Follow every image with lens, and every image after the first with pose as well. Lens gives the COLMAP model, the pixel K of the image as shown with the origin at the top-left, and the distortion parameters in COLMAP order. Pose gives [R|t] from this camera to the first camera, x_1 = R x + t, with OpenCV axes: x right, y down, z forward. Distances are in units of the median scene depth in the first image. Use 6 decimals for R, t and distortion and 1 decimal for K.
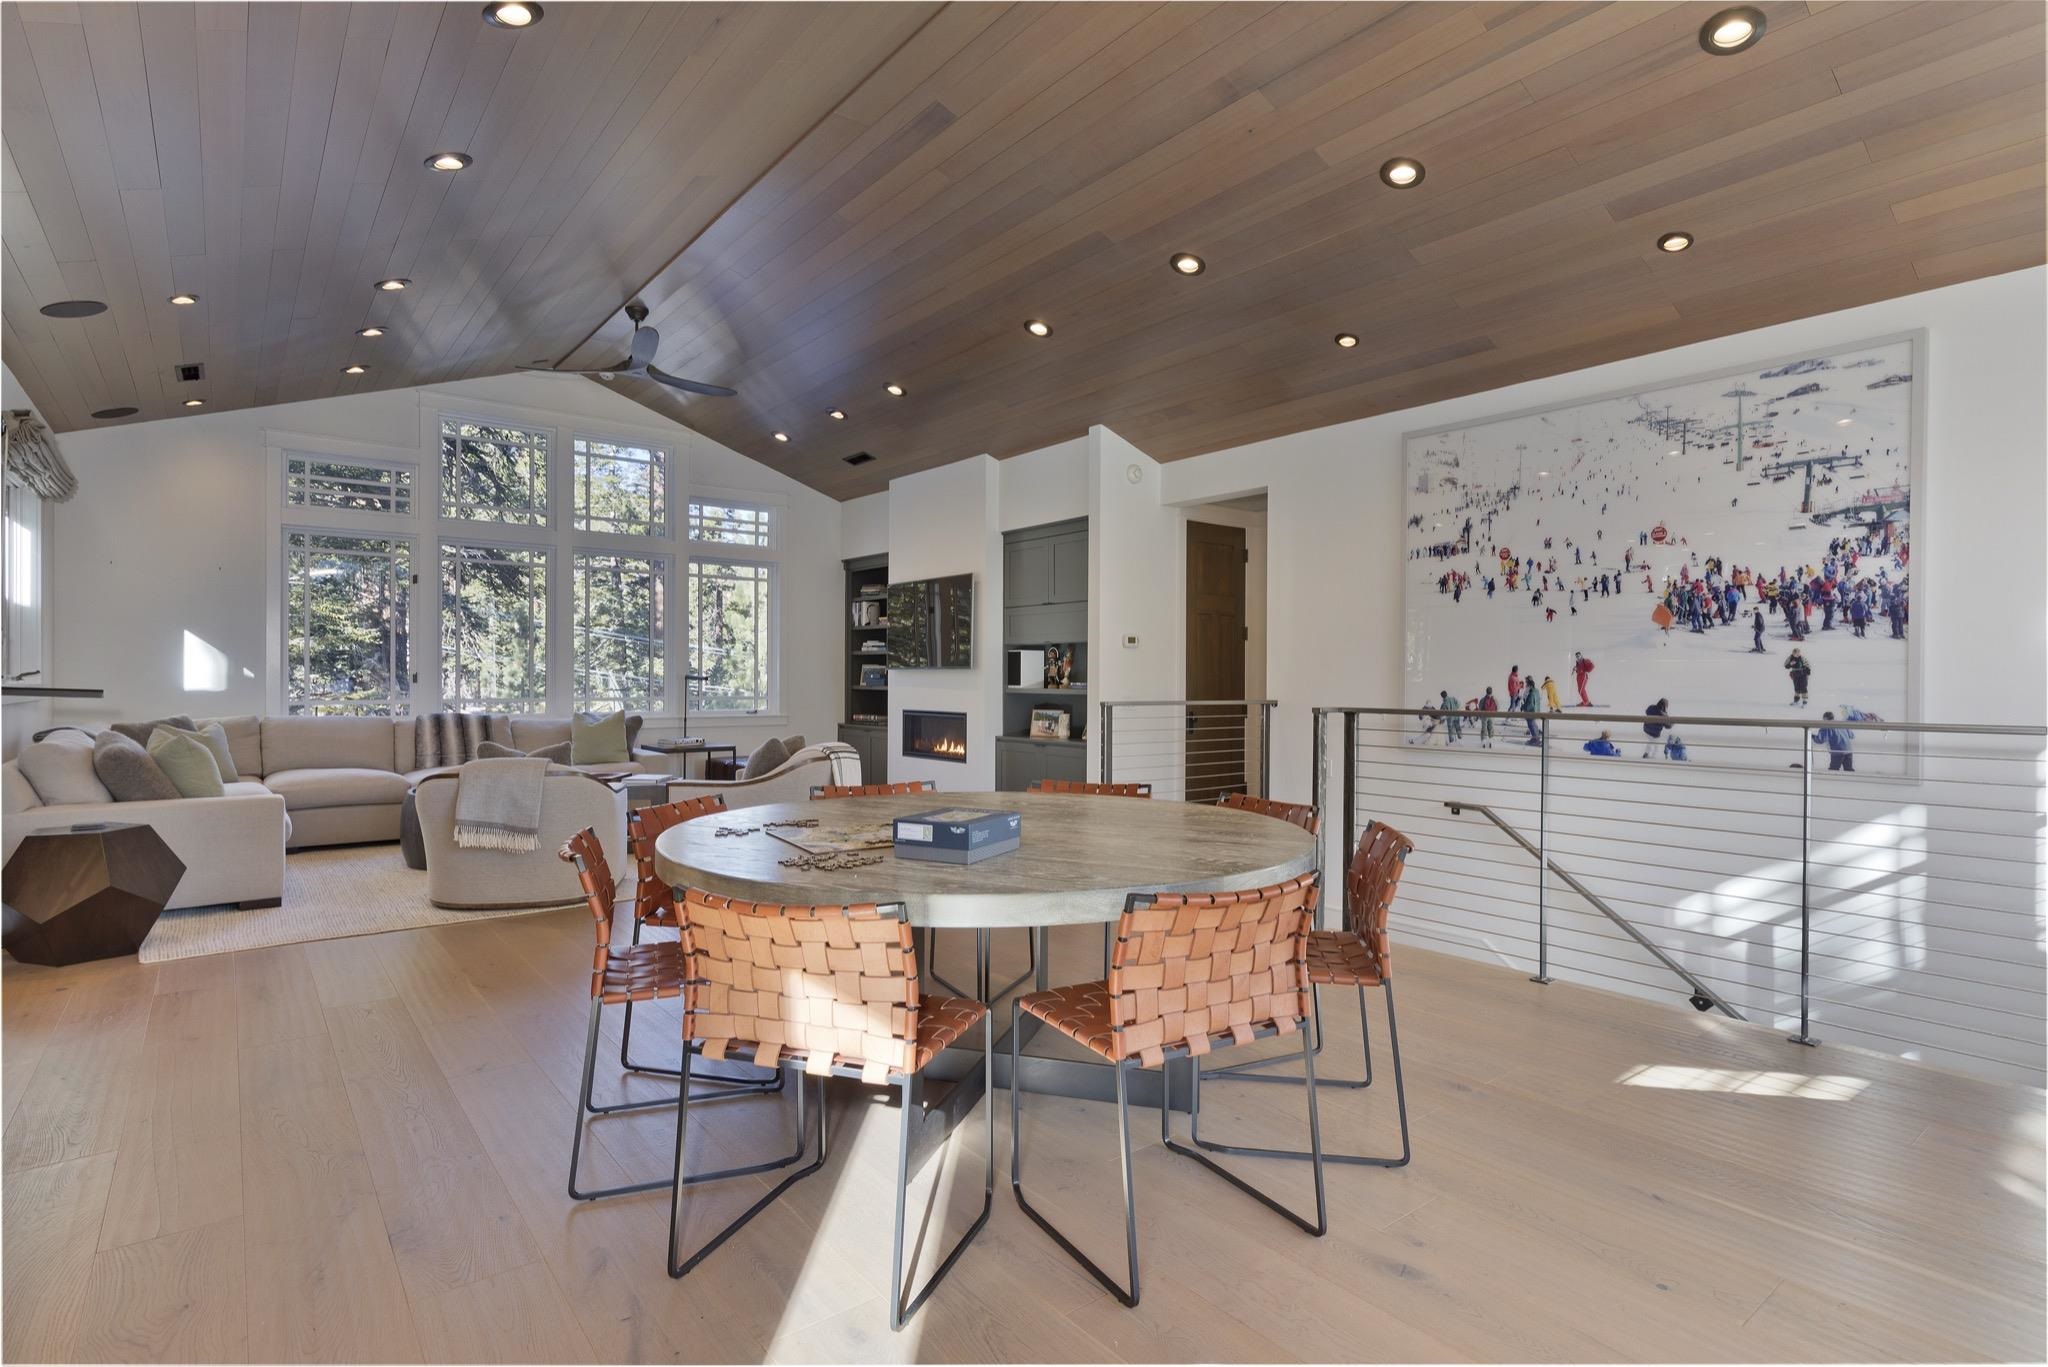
lens RADIAL K [[984.4, 0, 1011.0], [0, 984.4, 683.2], [0, 0, 1]] dist [0.001629, -0.000142]
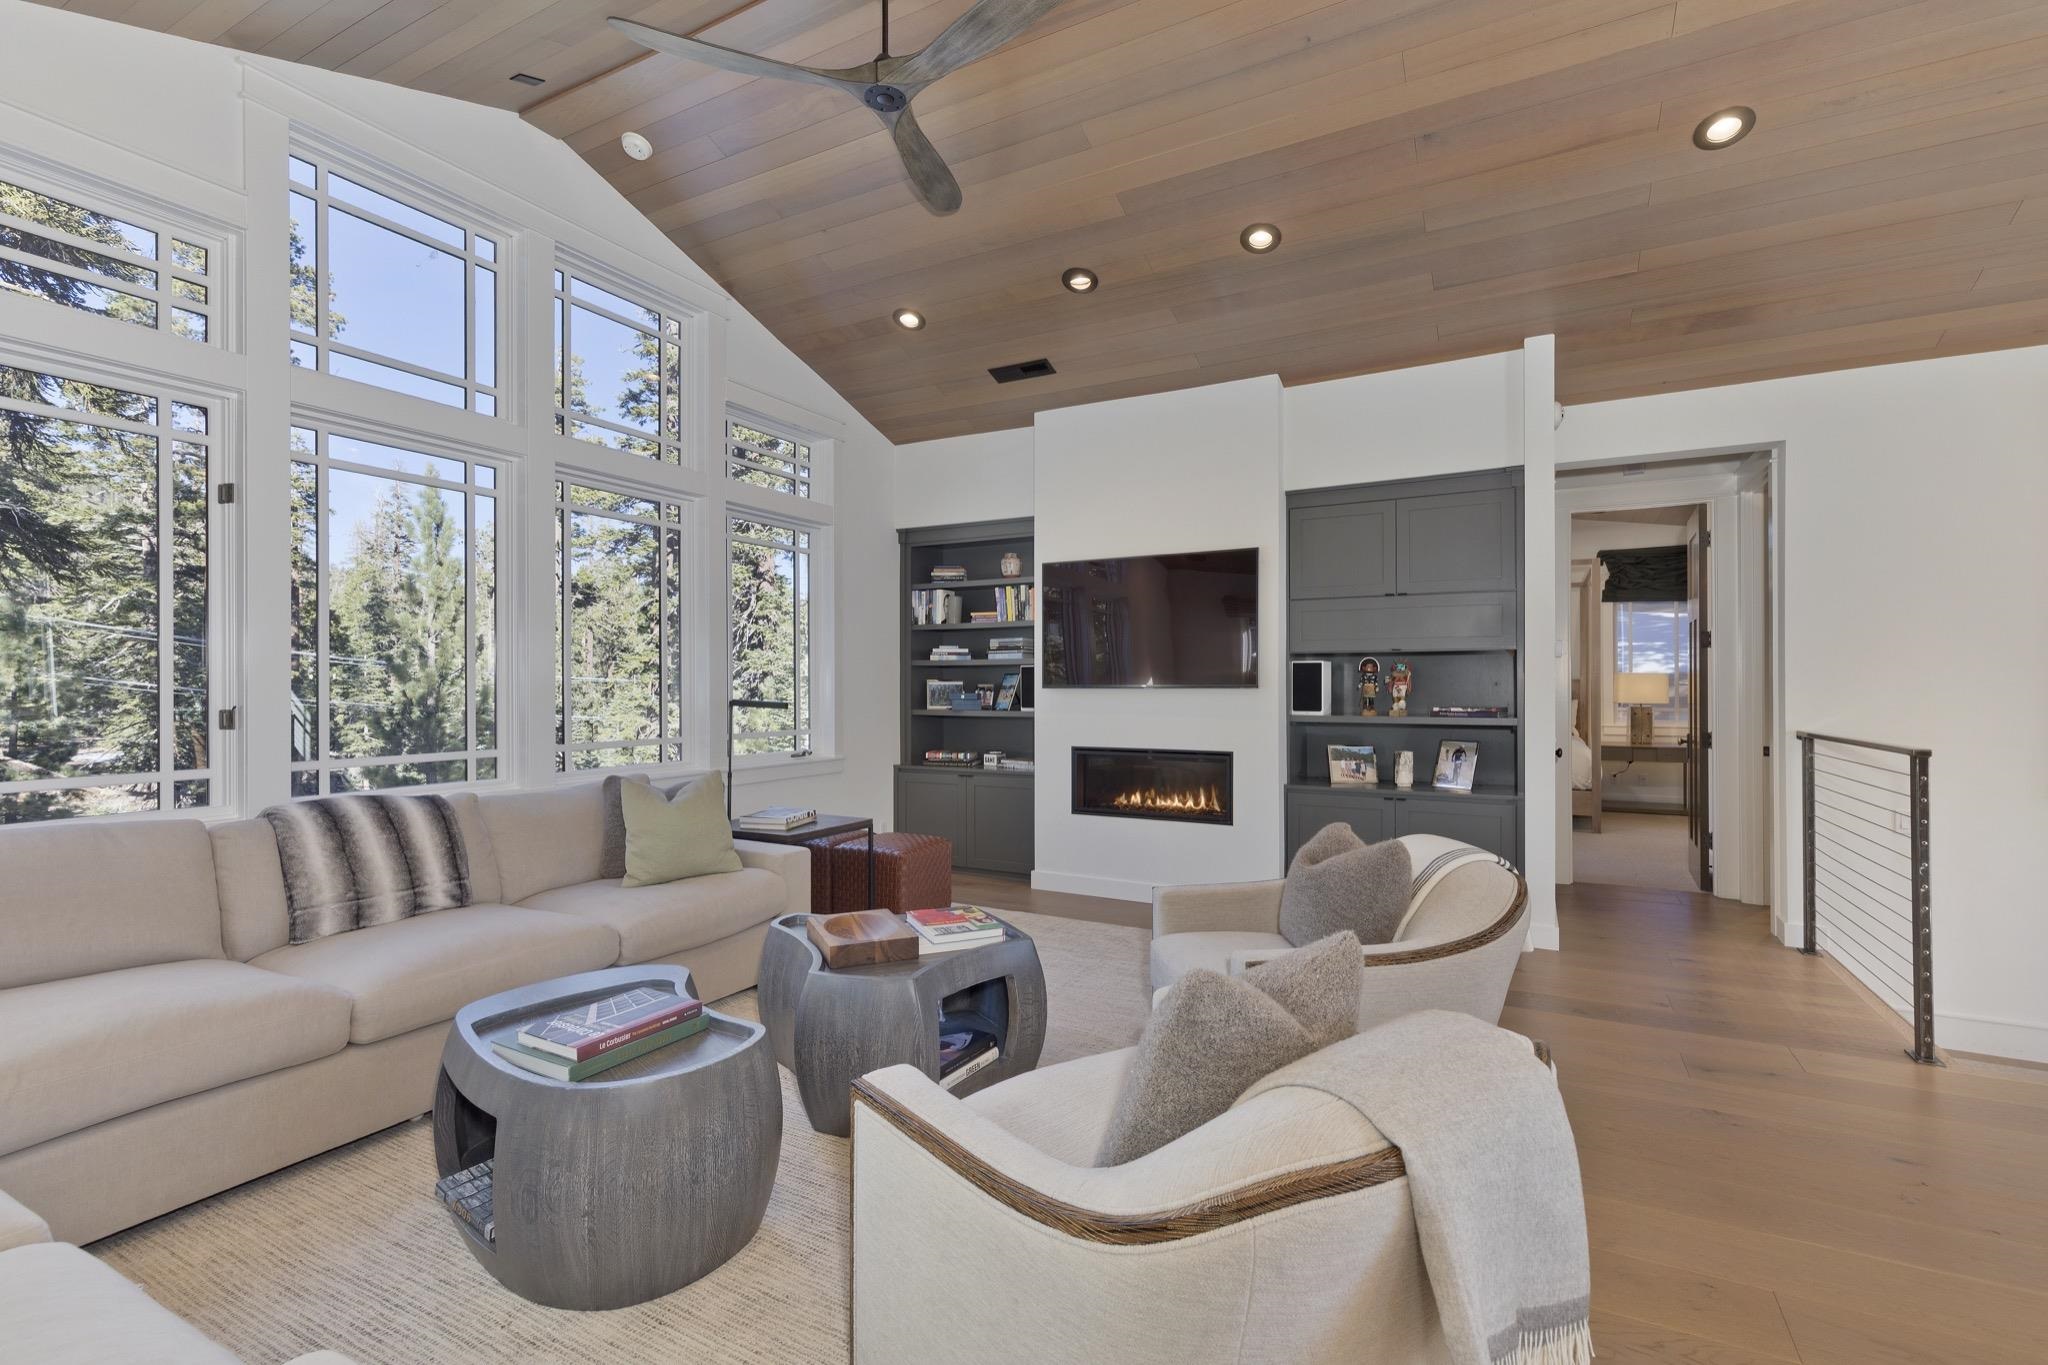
lens RADIAL K [[917.2, 0, 1028.1], [0, 917.2, 693.3], [0, 0, 1]] dist [0.010808, -0.001080]
pose [[0.922355, -0.002007, 0.386338, -0.389834], [0.002948, 0.999994, -0.001845, -0.008910], [-0.386332, 0.002841, 0.922356, 0.430188]]
